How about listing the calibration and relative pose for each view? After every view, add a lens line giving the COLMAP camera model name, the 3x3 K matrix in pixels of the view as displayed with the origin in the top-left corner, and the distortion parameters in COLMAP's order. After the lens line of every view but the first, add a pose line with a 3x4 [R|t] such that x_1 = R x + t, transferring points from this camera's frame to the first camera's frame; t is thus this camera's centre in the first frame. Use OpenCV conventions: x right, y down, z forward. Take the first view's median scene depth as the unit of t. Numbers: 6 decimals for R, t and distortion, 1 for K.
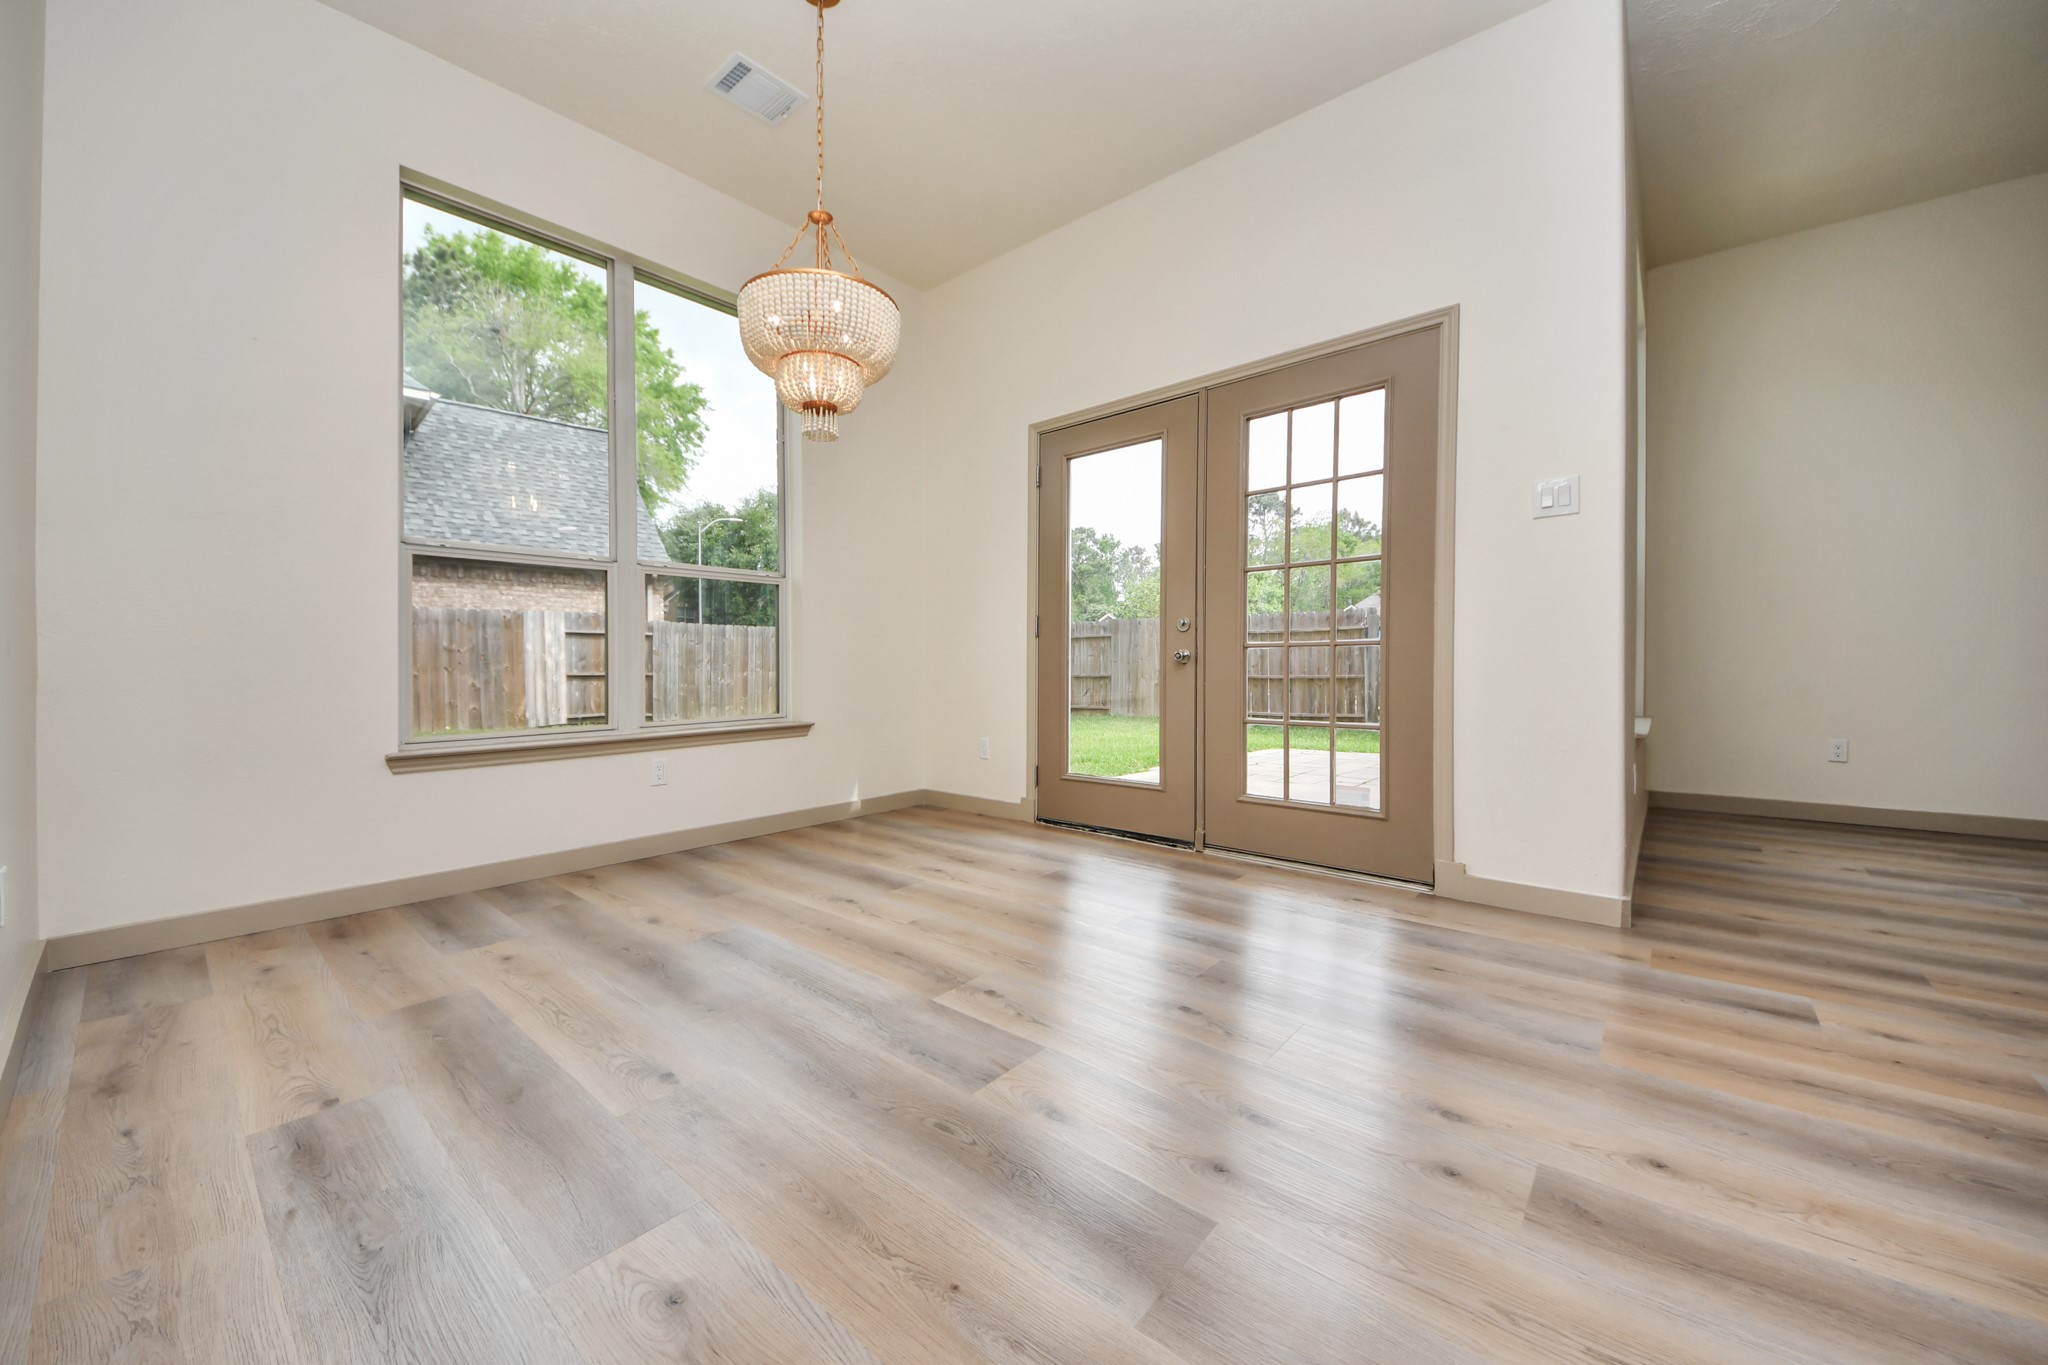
lens RADIAL K [[759.7, 0, 1045.7], [0, 759.7, 683.4], [0, 0, 1]] dist [0.013595, -0.000093]
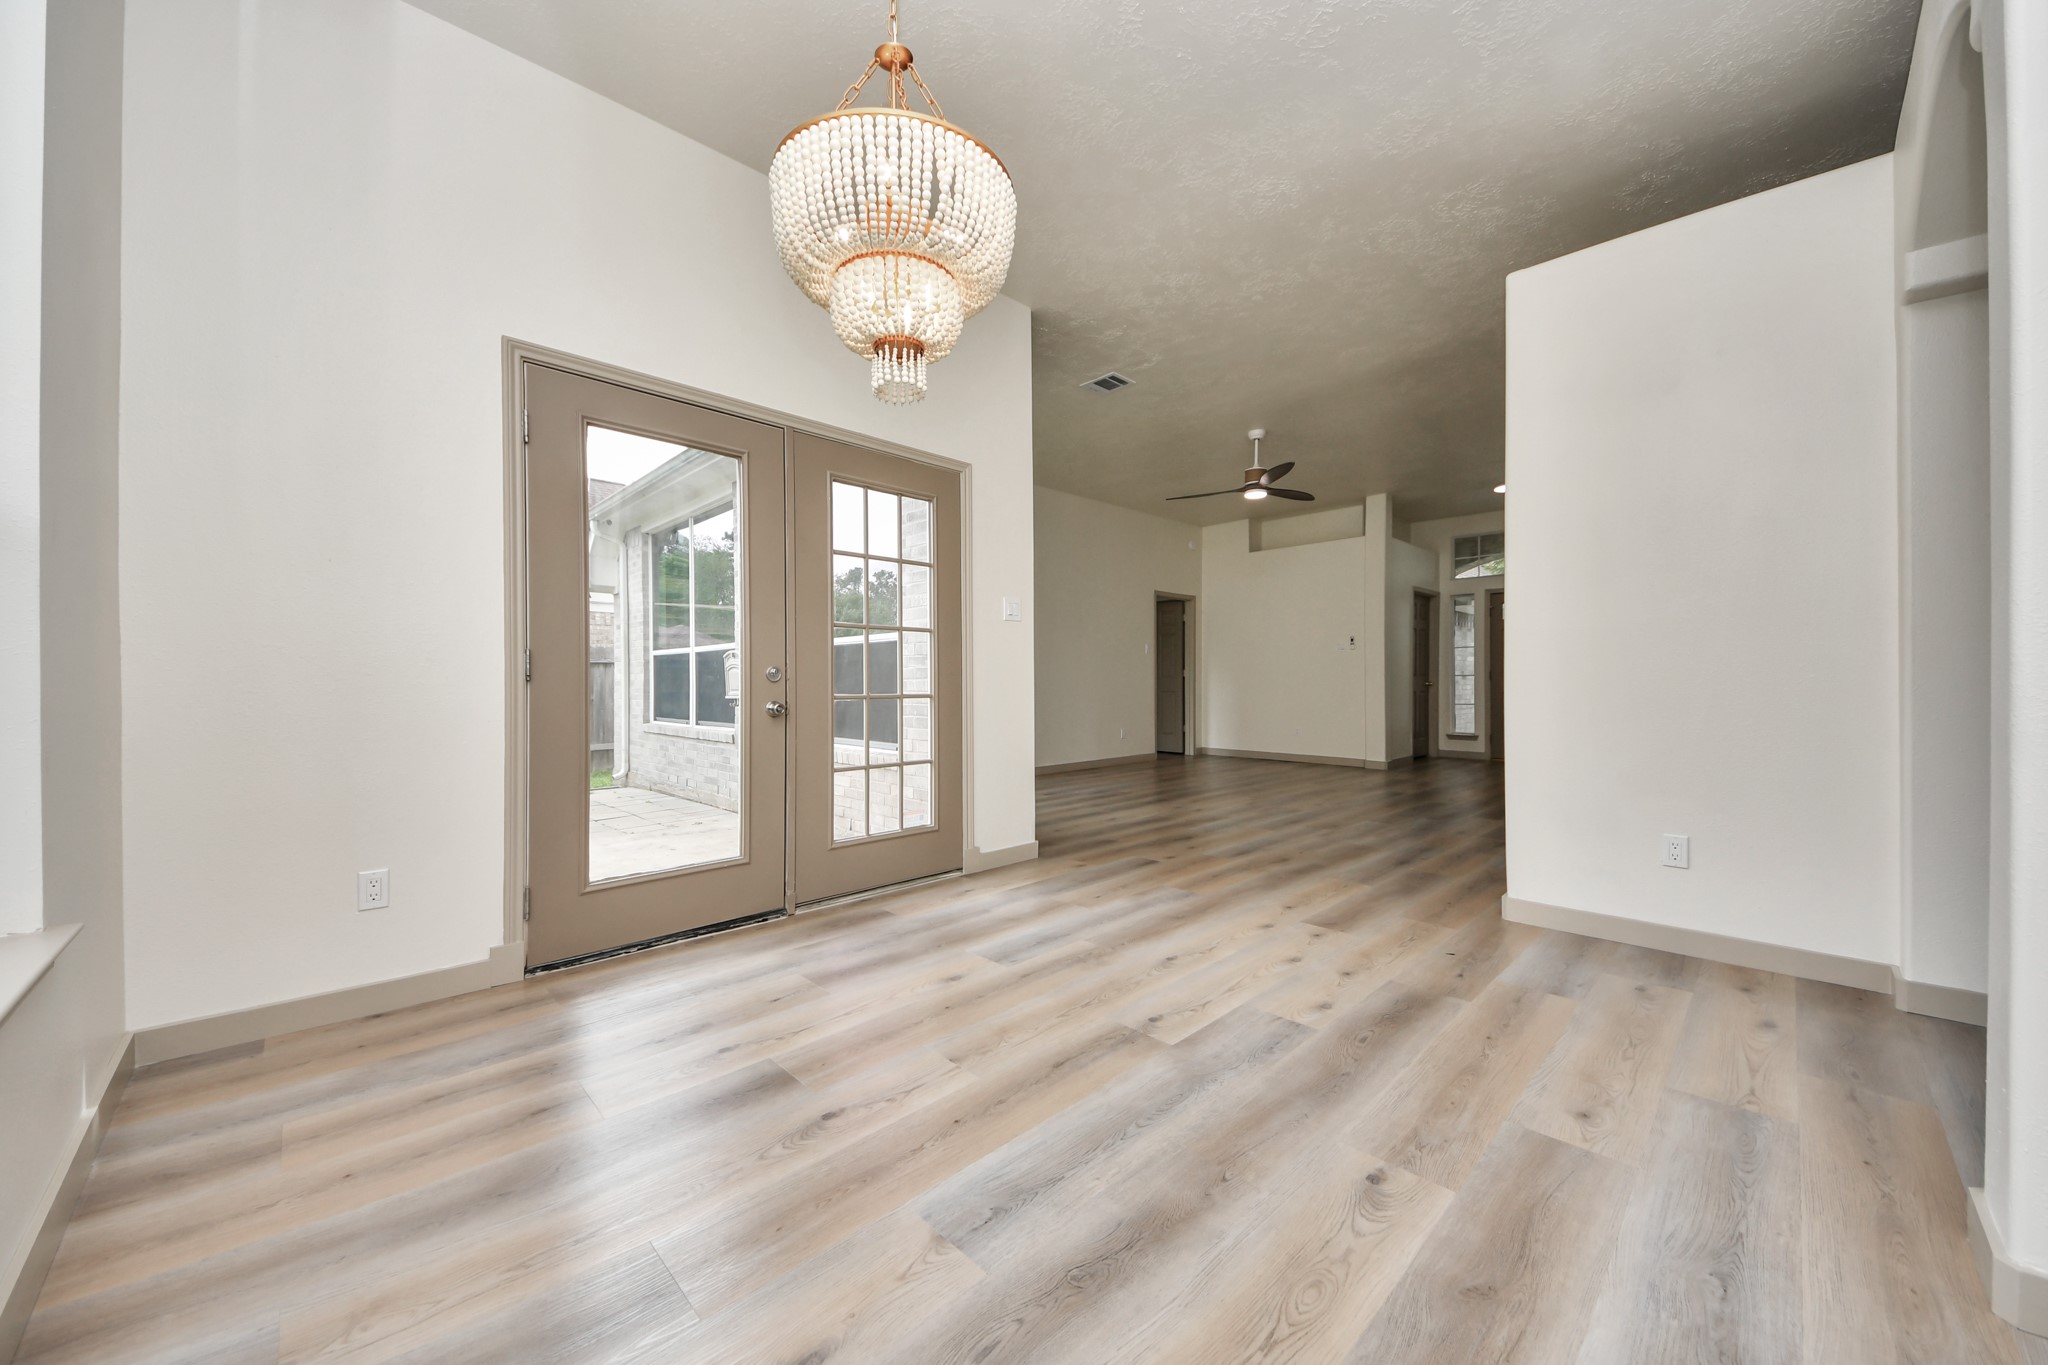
lens RADIAL K [[738.6, 0, 1021.9], [0, 738.6, 685.5], [0, 0, 1]] dist [0.023833, -0.000216]
pose [[0.105320, 0.002444, 0.994435, -0.850599], [0.025542, 0.999660, -0.005162, -0.063871], [-0.994110, 0.025944, 0.105222, 0.761530]]
